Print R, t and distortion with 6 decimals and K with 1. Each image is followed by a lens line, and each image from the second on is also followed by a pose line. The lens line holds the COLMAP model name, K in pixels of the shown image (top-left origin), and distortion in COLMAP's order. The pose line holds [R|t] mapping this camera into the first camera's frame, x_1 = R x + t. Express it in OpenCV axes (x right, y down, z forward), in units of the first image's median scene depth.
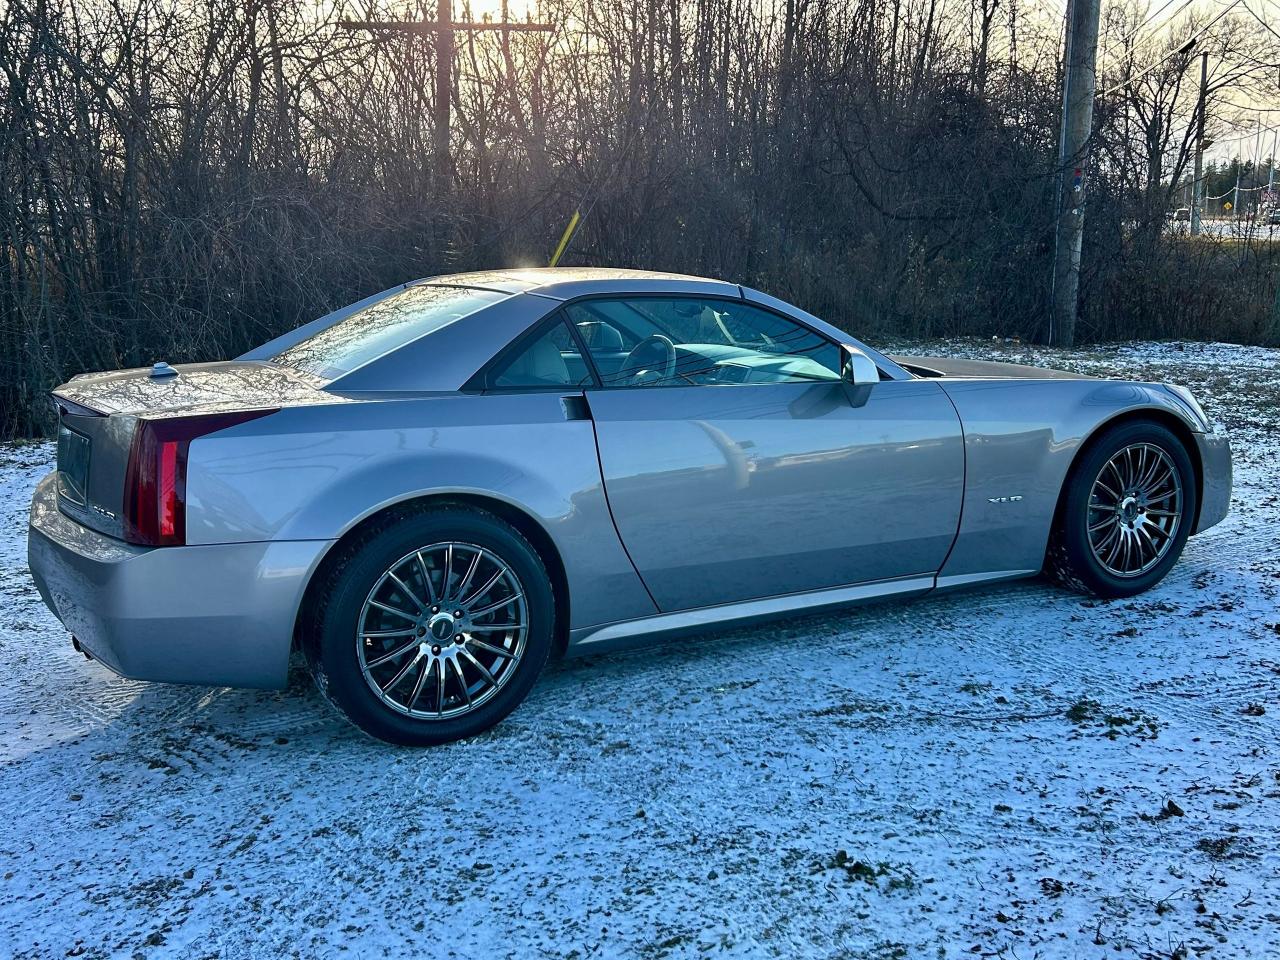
lens RADIAL K [[1325.6, 0, 628.7], [0, 1325.6, 478.9], [0, 0, 1]] dist [0.112664, -0.241259]
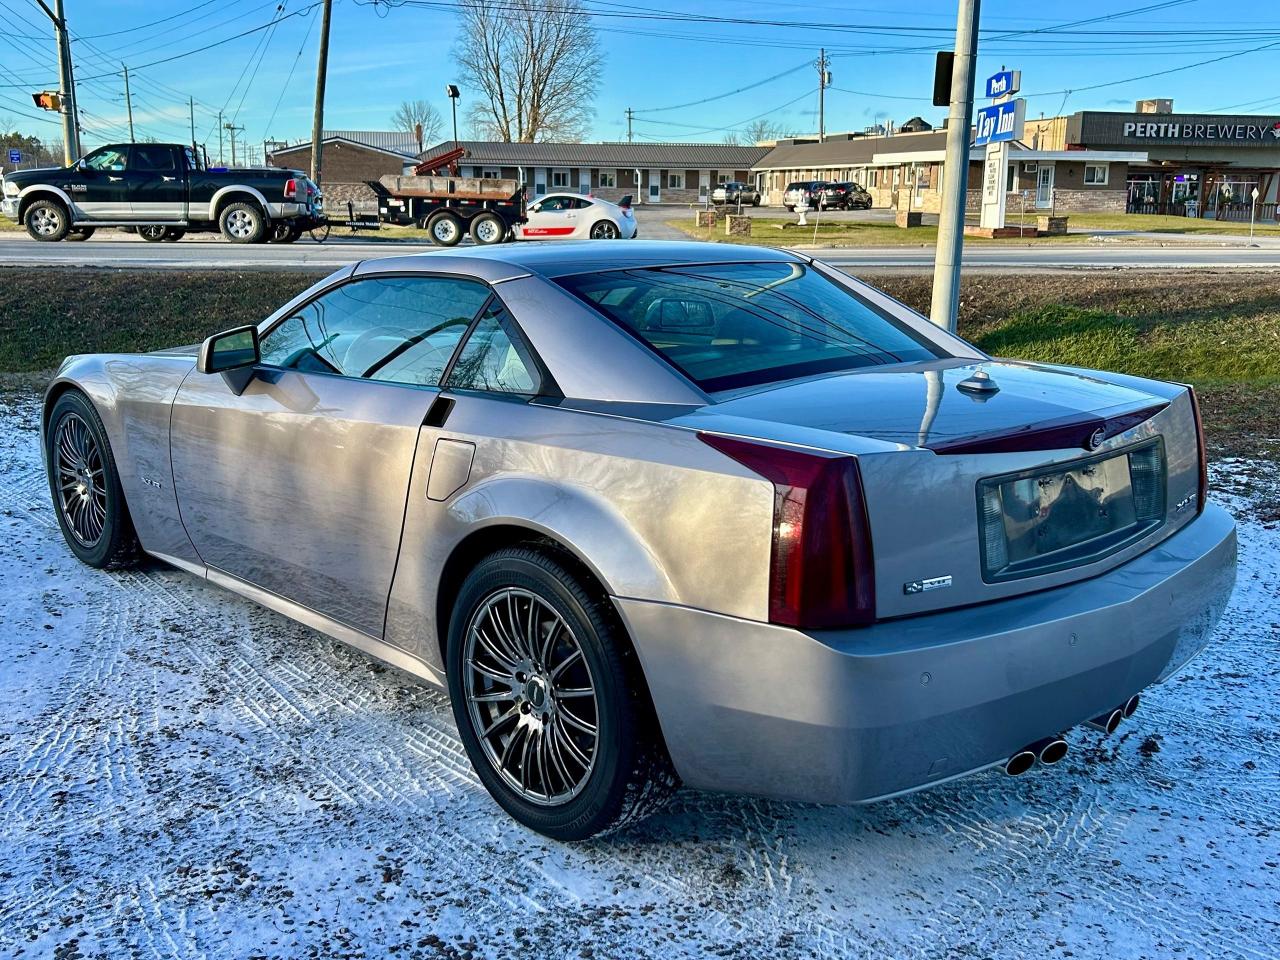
lens RADIAL K [[1325.6, 0, 628.7], [0, 1325.6, 478.9], [0, 0, 1]] dist [0.112664, -0.241259]
pose [[-0.235059, -0.192840, 0.952659, -1.130480], [0.172678, 0.956245, 0.236173, -0.264506], [-0.956520, 0.220017, -0.191475, 1.476959]]
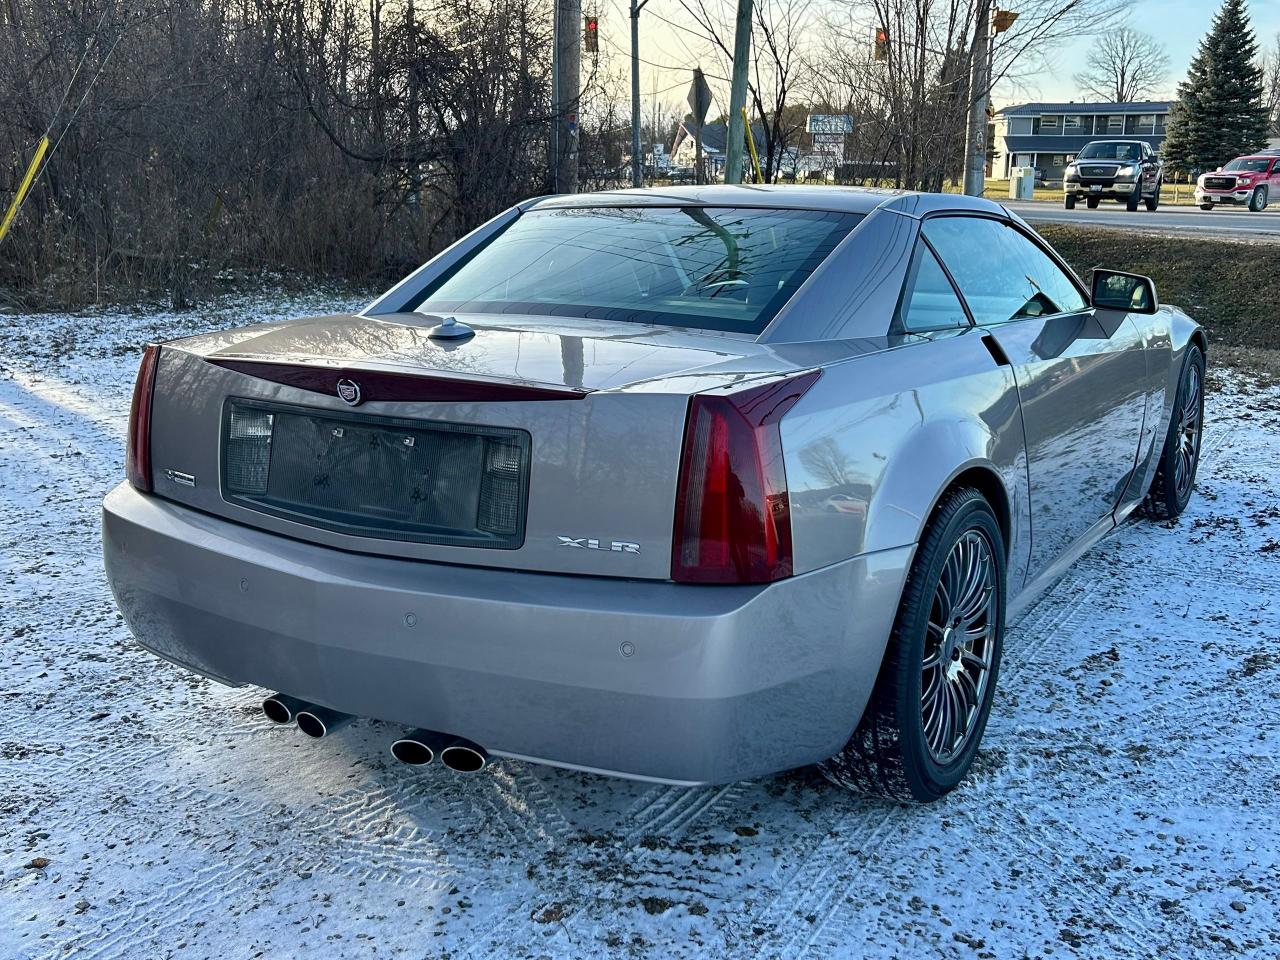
lens RADIAL K [[1329.5, 0, 645.3], [0, 1329.5, 479.0], [0, 0, 1]] dist [0.091347, -0.173304]
pose [[0.864629, -0.094356, 0.493471, -0.656356], [0.076513, 0.995479, 0.056283, -0.039279], [-0.496550, -0.010907, 0.867939, 0.407870]]
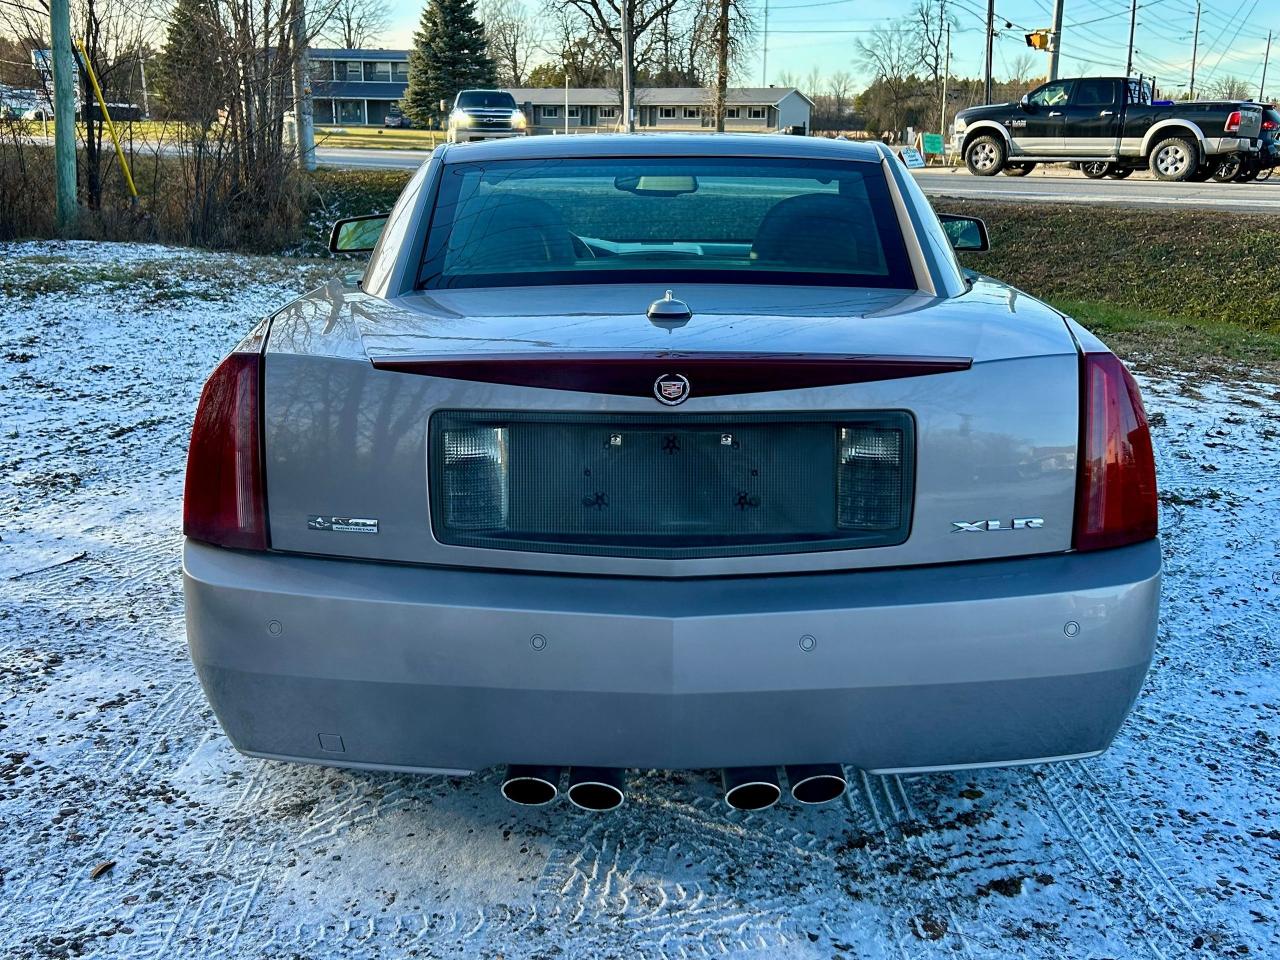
lens RADIAL K [[1331.8, 0, 653.6], [0, 1331.8, 472.5], [0, 0, 1]] dist [0.037604, -0.038442]
pose [[0.477277, -0.203968, 0.854754, -0.932255], [0.145918, 0.977581, 0.151800, -0.107191], [-0.866553, 0.052273, 0.496339, 0.796835]]
